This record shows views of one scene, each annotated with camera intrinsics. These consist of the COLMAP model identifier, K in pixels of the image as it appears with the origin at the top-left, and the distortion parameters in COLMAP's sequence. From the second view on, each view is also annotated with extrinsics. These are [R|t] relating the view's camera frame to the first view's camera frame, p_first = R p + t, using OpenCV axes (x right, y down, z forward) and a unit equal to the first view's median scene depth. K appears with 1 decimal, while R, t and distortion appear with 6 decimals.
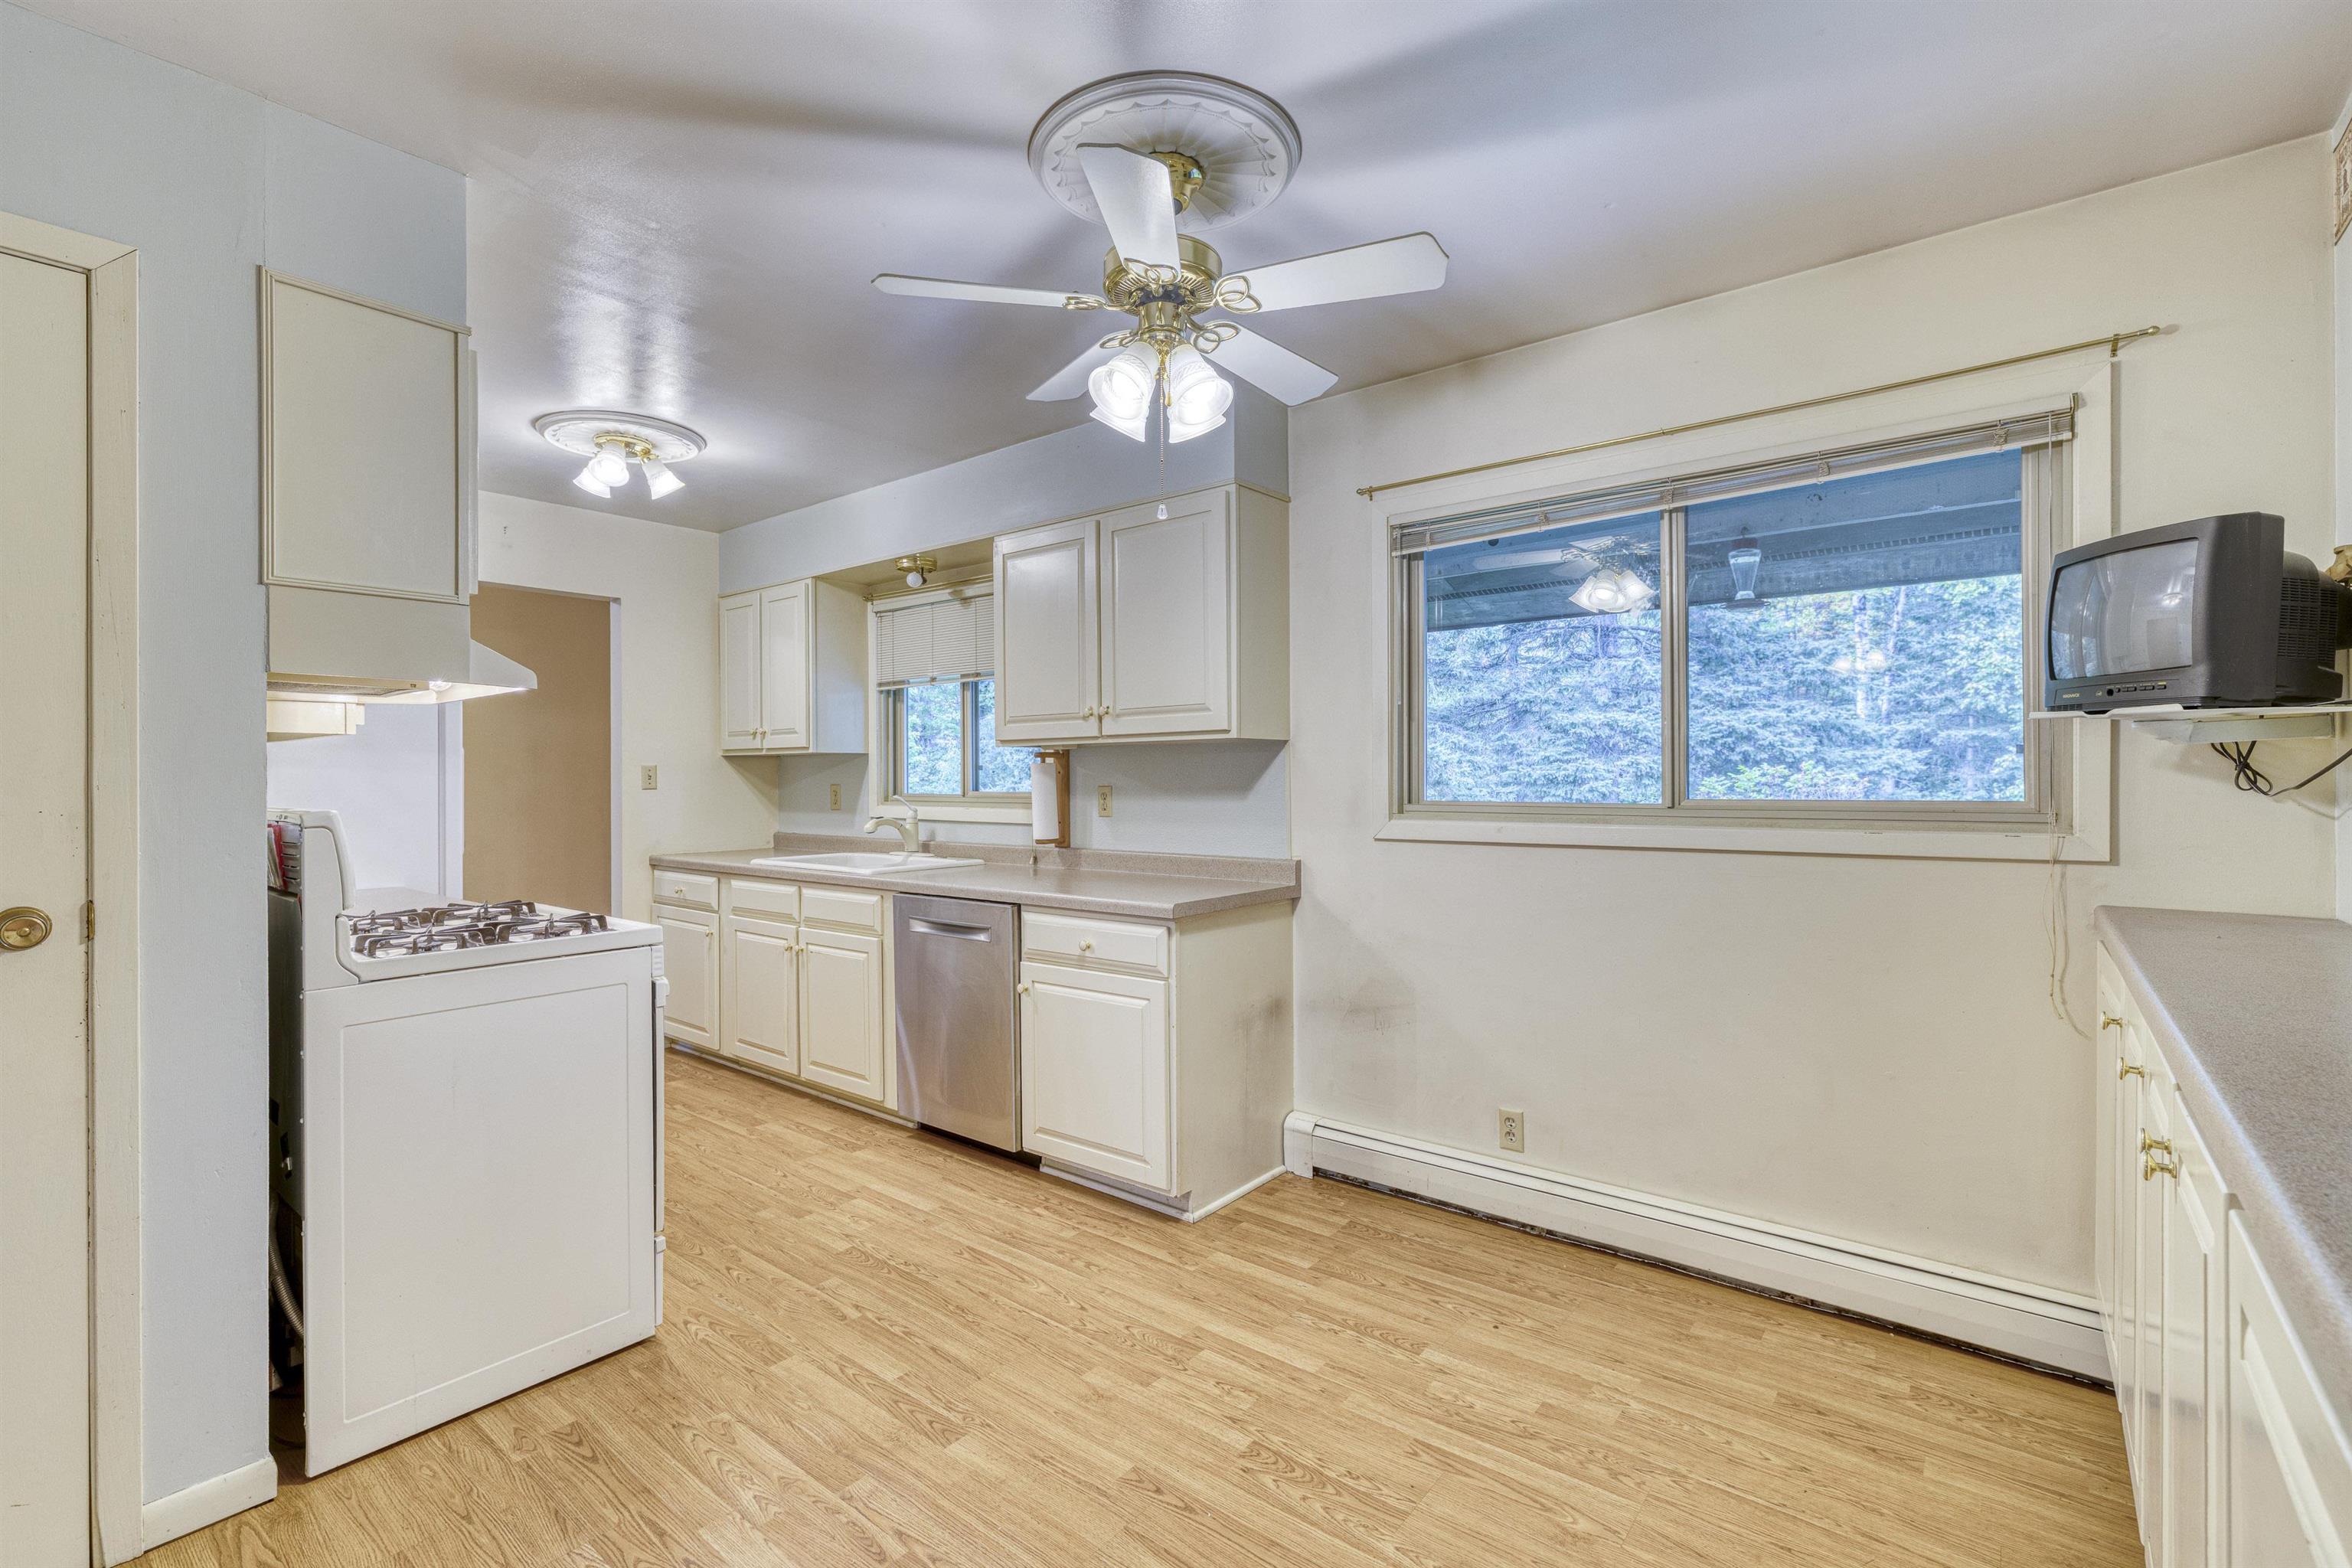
lens RADIAL K [[1046.1, 0, 1164.7], [0, 1046.1, 777.7], [0, 0, 1]] dist [-0.002148, 0.000782]
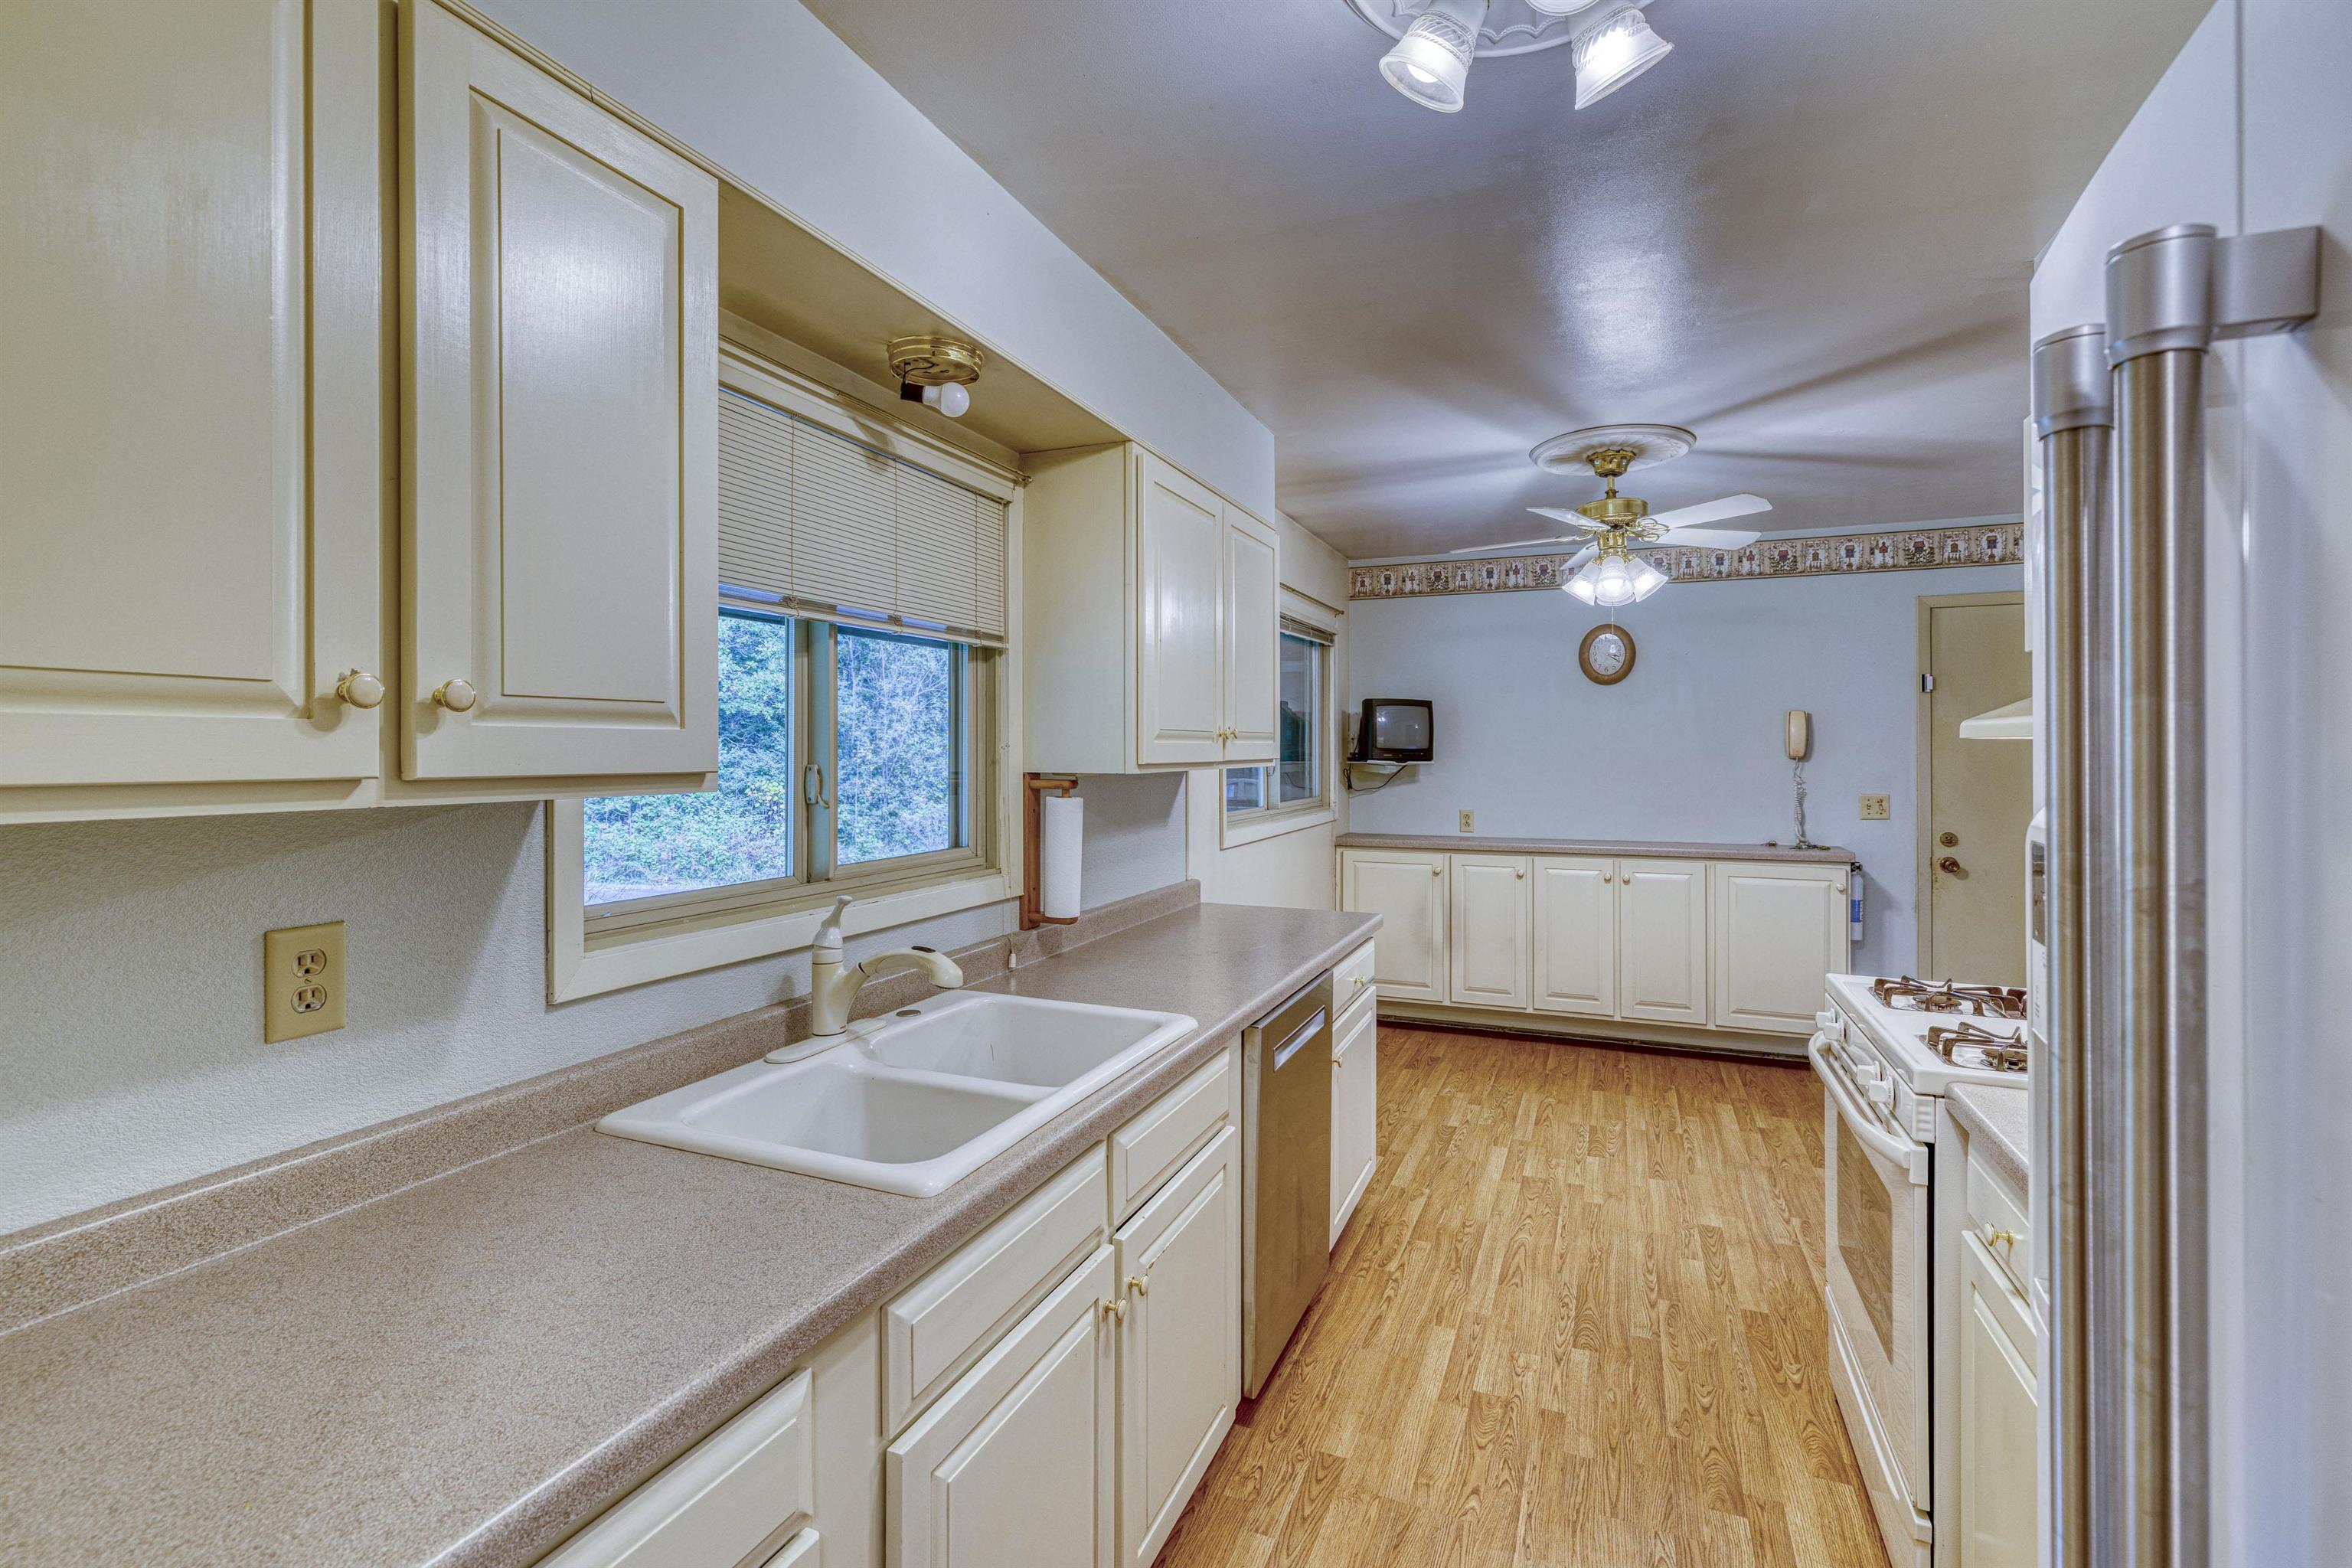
lens RADIAL K [[1063.1, 0, 1179.7], [0, 1063.1, 744.5], [0, 0, 1]] dist [-0.000338, 0.000278]
pose [[-0.288752, 0.009034, 0.957361, -0.800785], [0.003048, 0.999959, -0.008517, -0.041809], [-0.957399, 0.000458, -0.288768, 1.183232]]
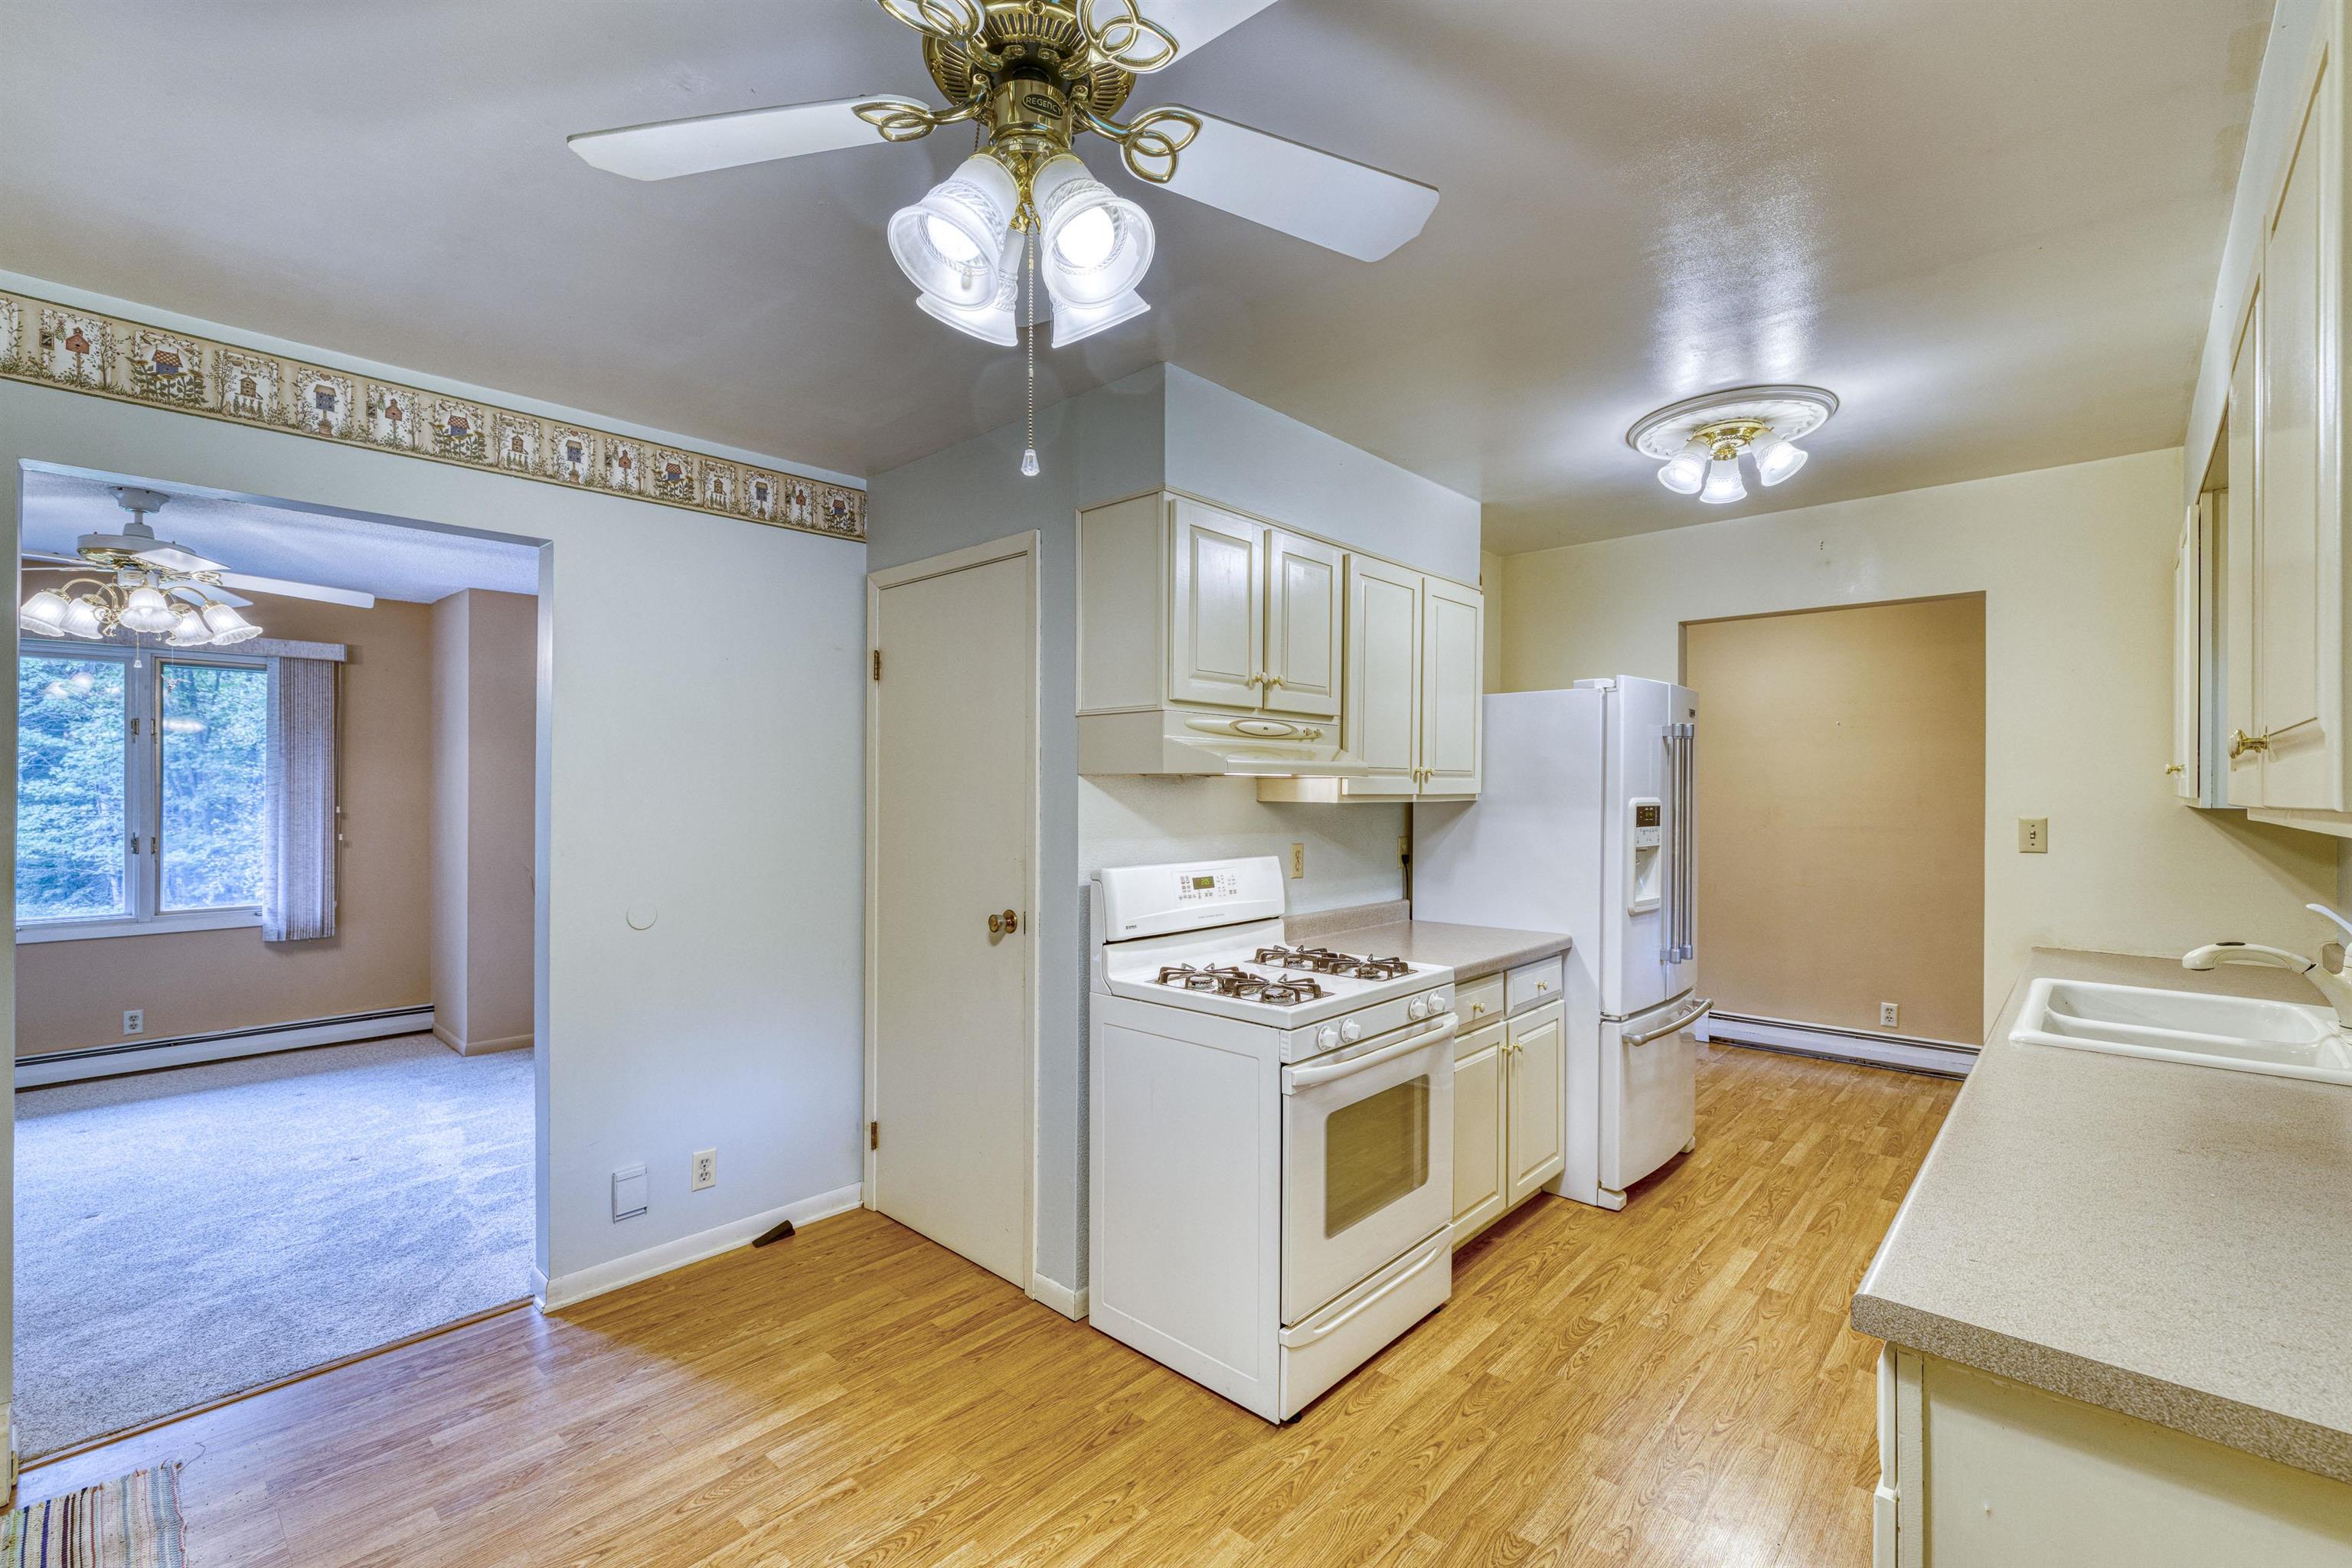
lens RADIAL K [[1009.2, 0, 1157.0], [0, 1009.2, 784.8], [0, 0, 1]] dist [-0.002671, -0.000261]
pose [[-0.068300, 0.002968, -0.997660, 0.288980], [-0.004905, 0.999982, 0.003311, -0.044021], [0.997653, 0.005120, -0.068284, 0.593363]]
